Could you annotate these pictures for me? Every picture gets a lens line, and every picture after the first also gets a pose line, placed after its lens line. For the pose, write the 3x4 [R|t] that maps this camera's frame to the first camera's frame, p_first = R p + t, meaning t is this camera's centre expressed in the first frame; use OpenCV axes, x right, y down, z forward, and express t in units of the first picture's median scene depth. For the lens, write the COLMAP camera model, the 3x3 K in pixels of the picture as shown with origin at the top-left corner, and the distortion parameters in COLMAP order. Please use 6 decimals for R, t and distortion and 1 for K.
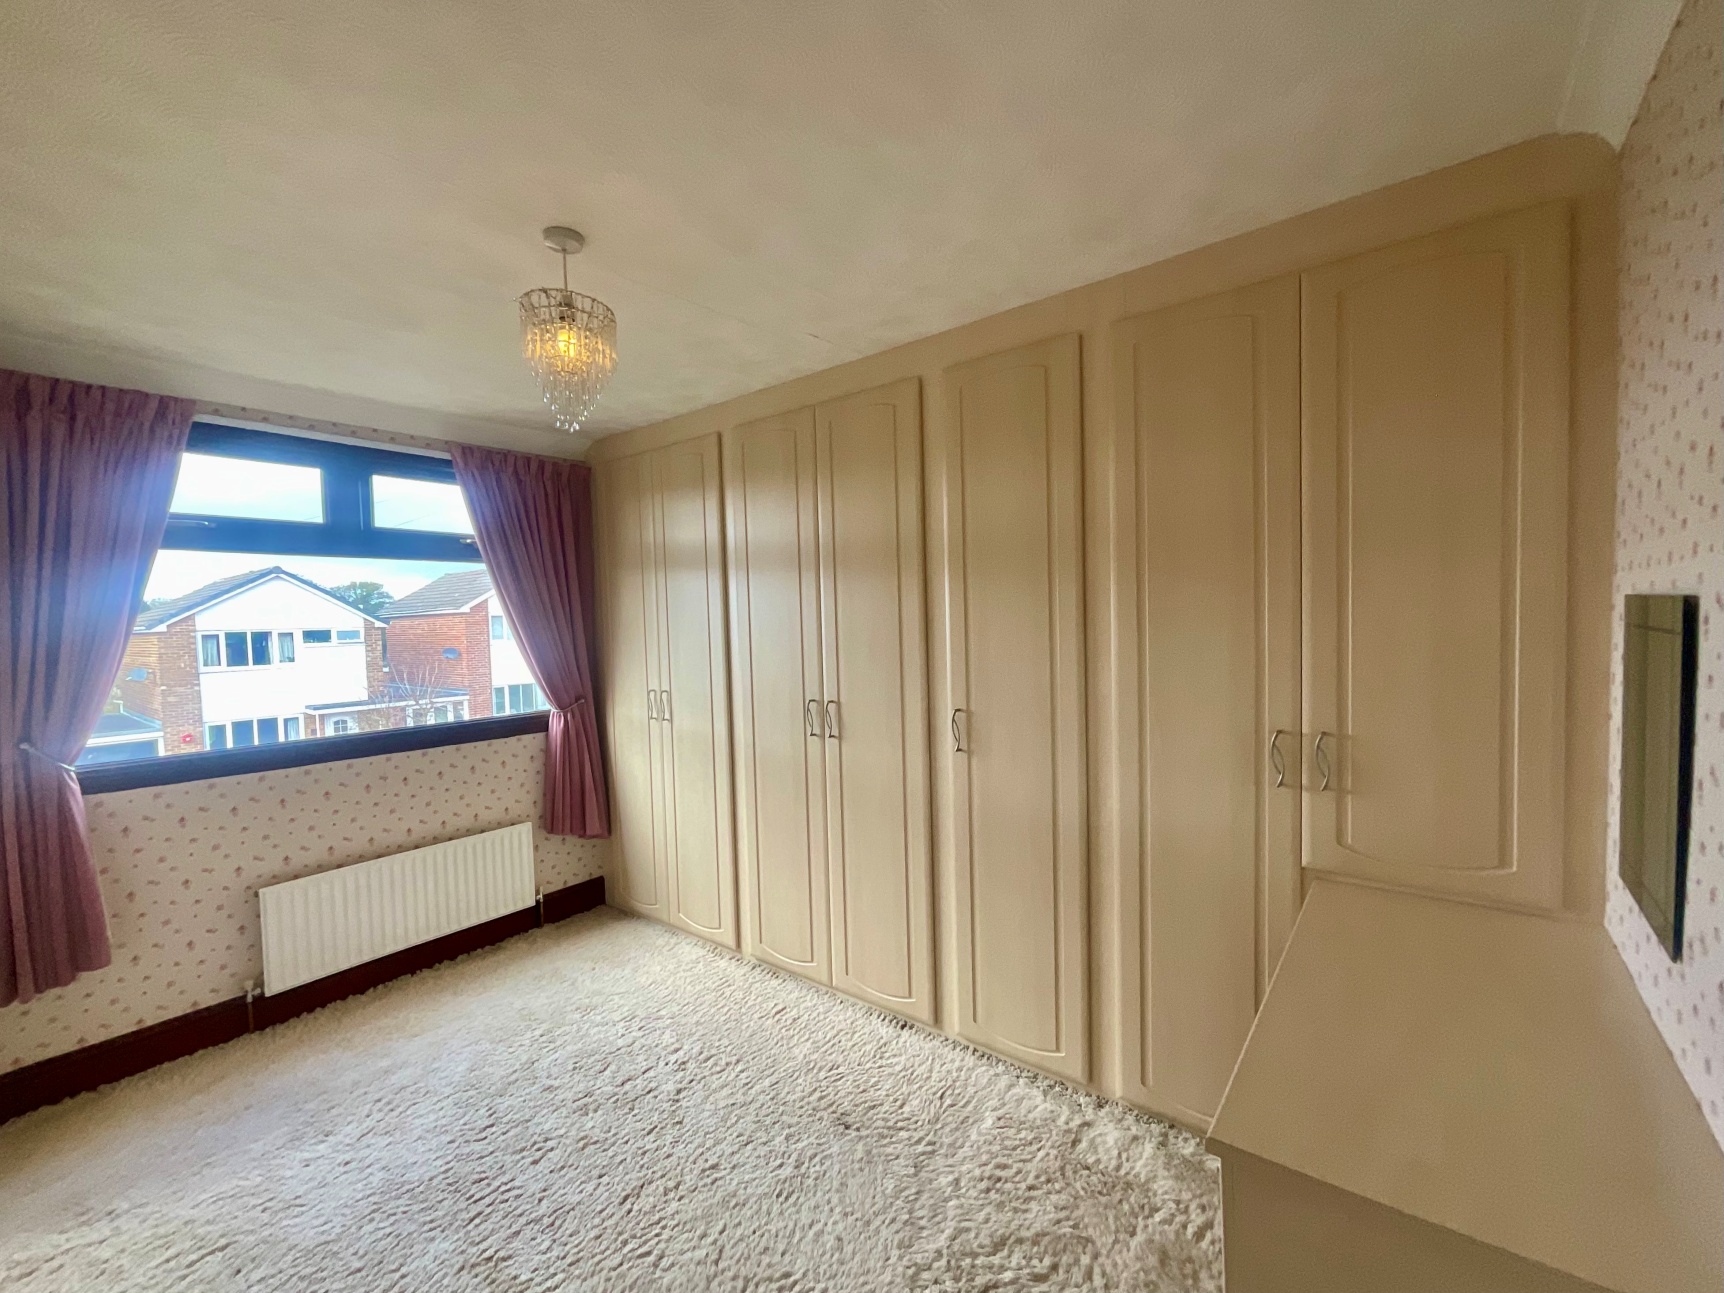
lens RADIAL K [[692.2, 0, 900.6], [0, 692.2, 641.6], [0, 0, 1]] dist [-0.009359, -0.000241]
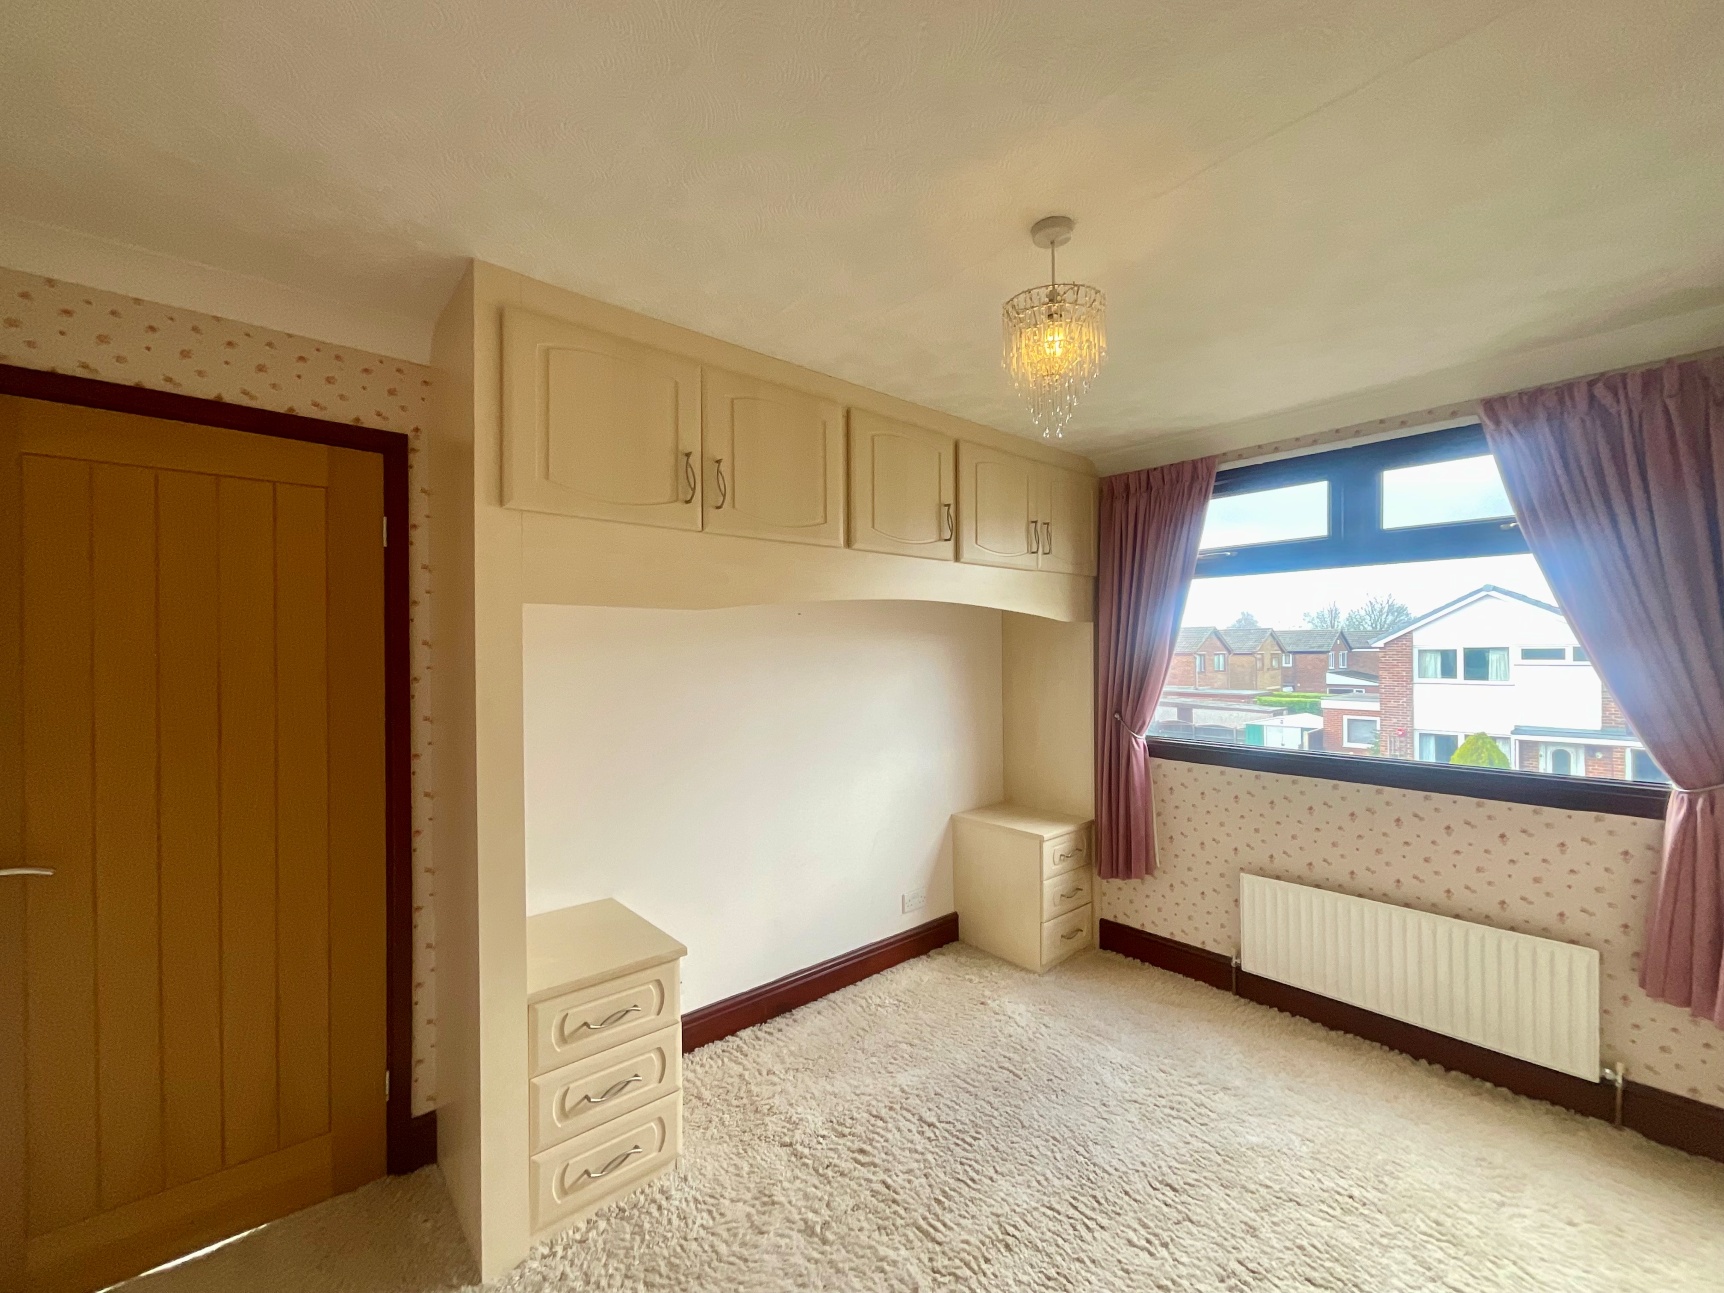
lens RADIAL K [[692.2, 0, 861.7], [0, 692.2, 650.2], [0, 0, 1]] dist [-0.009359, -0.000241]
pose [[-0.231141, 0.019986, -0.972715, 0.285463], [-0.027931, 0.999241, 0.027168, -0.016787], [0.972519, 0.033449, -0.230407, 0.601867]]
